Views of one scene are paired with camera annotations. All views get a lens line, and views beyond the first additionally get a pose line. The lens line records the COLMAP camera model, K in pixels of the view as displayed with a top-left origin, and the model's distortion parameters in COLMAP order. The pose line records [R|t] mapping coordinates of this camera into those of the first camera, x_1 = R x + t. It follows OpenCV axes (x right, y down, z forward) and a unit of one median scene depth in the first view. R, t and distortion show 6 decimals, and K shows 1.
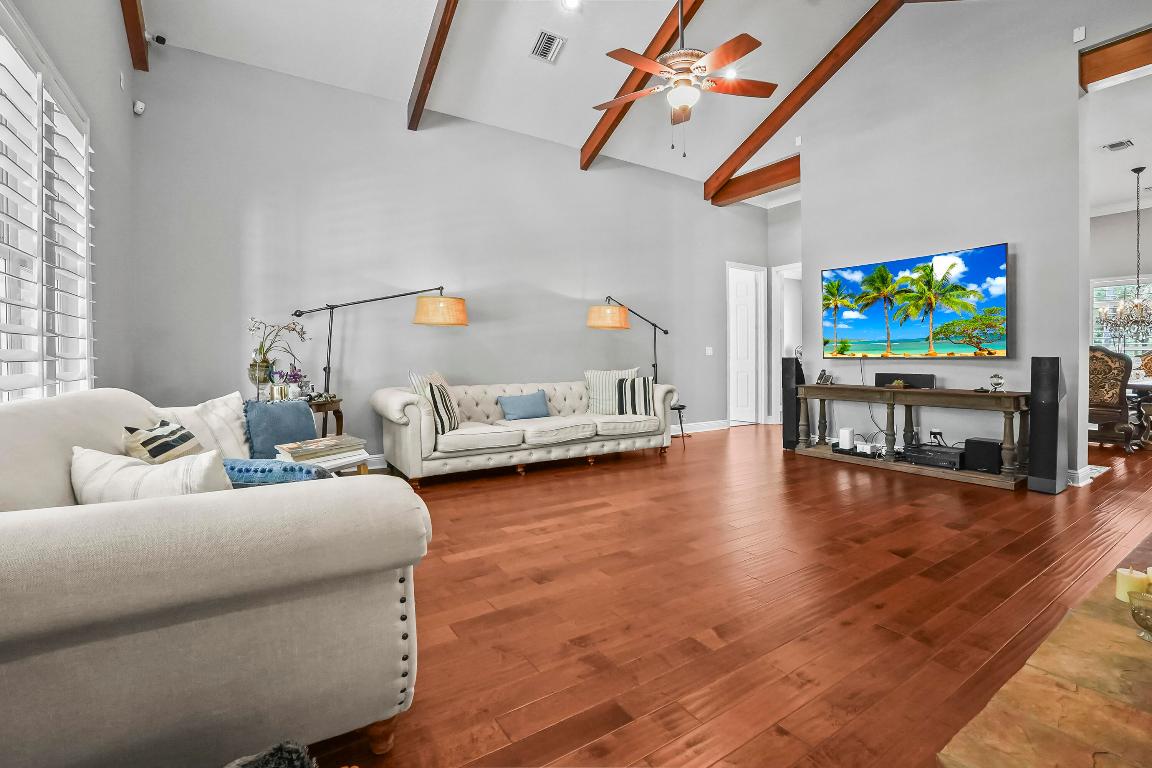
lens RADIAL K [[503.9, 0, 570.2], [0, 503.9, 359.4], [0, 0, 1]] dist [-0.027118, 0.012191]
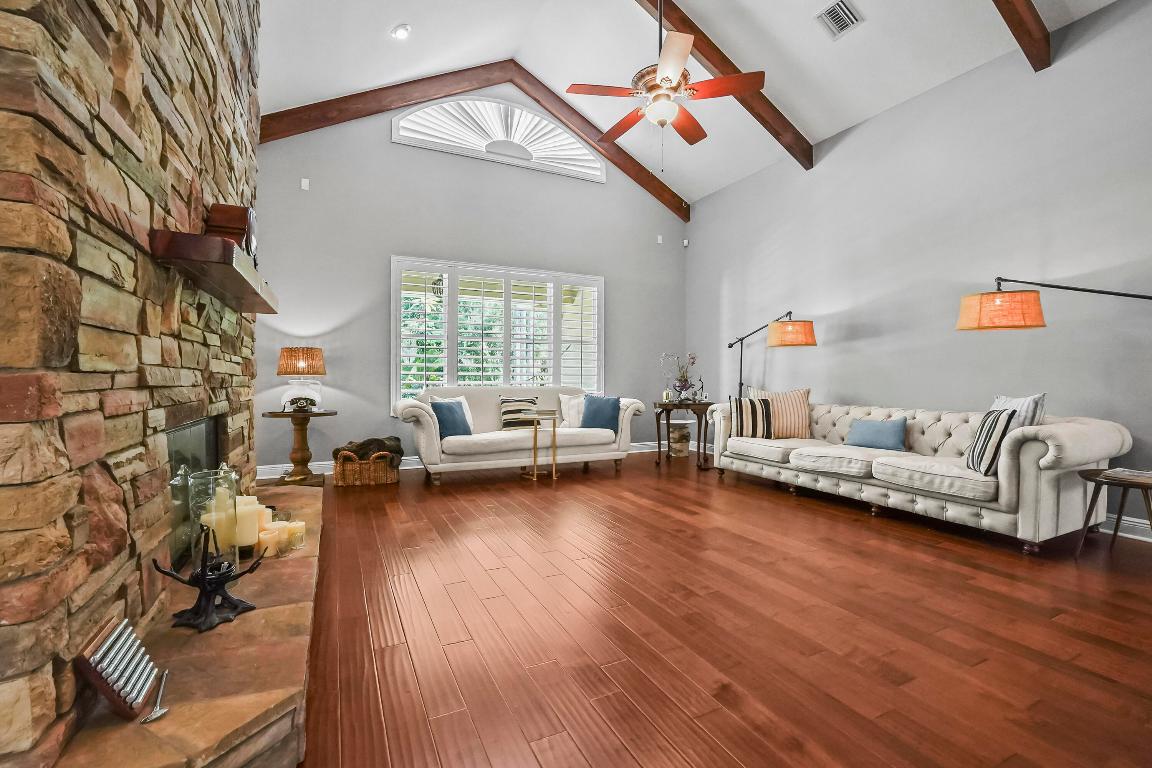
lens RADIAL K [[498.4, 0, 581.7], [0, 498.4, 377.3], [0, 0, 1]] dist [-0.040625, 0.011430]
pose [[-0.093123, 0.000031, -0.995655, 0.859027], [-0.008454, 0.999964, 0.000822, 0.002280], [0.995619, 0.008493, -0.093120, 0.648632]]
